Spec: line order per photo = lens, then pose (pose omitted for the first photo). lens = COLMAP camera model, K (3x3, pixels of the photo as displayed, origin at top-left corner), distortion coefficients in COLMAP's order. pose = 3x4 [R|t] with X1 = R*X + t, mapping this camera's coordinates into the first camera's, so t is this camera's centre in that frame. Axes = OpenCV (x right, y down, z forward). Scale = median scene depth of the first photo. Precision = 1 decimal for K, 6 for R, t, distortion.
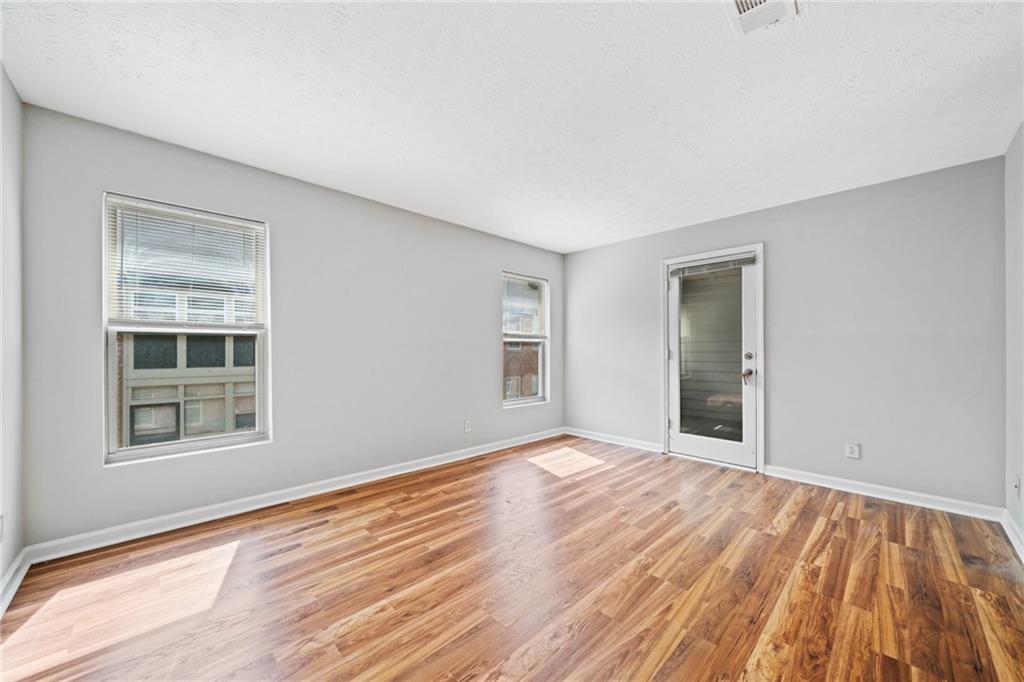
lens RADIAL K [[376.7, 0, 512.0], [0, 376.7, 341.0], [0, 0, 1]] dist [-0.000473, -0.000074]
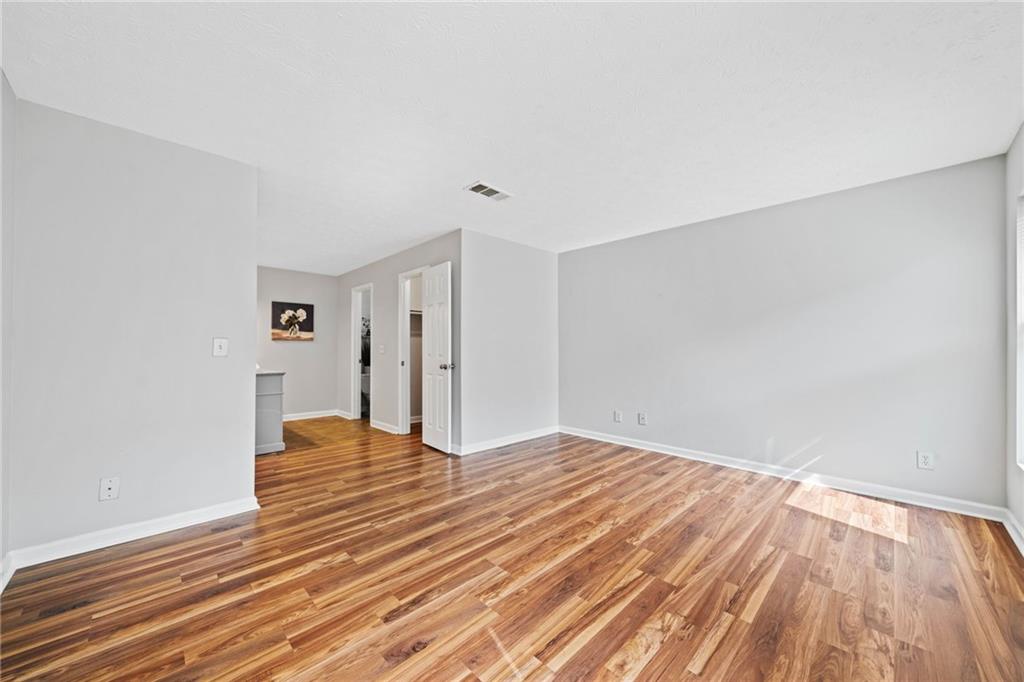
lens RADIAL K [[376.7, 0, 512.0], [0, 376.7, 341.0], [0, 0, 1]] dist [-0.000473, -0.000074]
pose [[-0.999979, -0.005901, -0.002793, 0.304525], [-0.005764, 0.998901, -0.046521, 0.048242], [0.003064, -0.046503, -0.998913, 1.917799]]
